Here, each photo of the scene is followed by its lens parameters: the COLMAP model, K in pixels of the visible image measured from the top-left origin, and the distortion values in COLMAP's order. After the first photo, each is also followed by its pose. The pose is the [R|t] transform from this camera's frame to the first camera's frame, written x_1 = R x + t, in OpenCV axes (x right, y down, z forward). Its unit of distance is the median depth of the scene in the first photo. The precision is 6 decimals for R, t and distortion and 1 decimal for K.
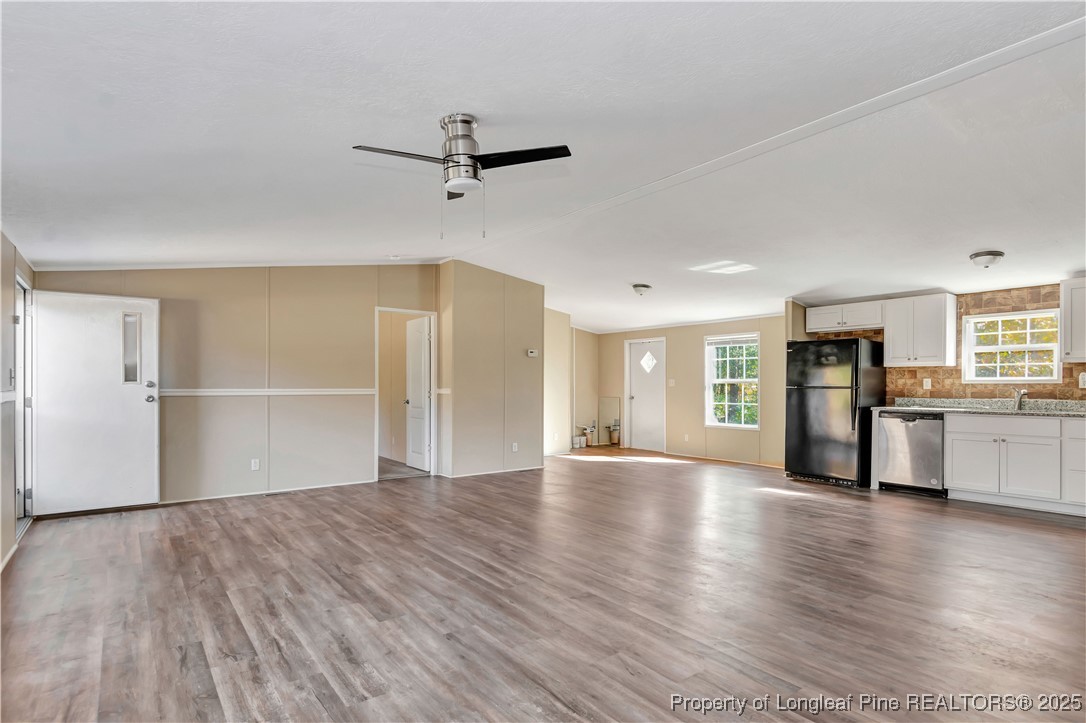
lens RADIAL K [[559.1, 0, 551.8], [0, 559.1, 382.4], [0, 0, 1]] dist [0.005294, -0.002202]
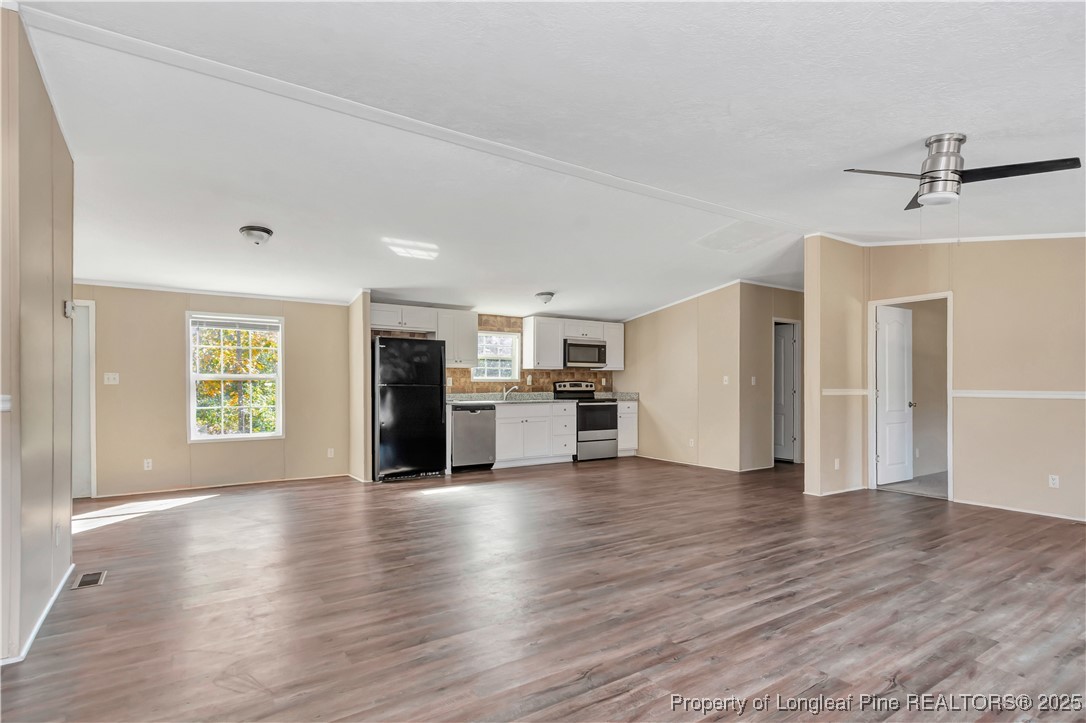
lens RADIAL K [[559.1, 0, 551.8], [0, 559.1, 382.4], [0, 0, 1]] dist [0.005294, -0.002202]
pose [[0.057957, 0.000729, 0.998319, -0.940247], [-0.006715, 0.999977, -0.000340, 0.004542], [-0.998296, -0.006684, 0.057961, 1.245953]]
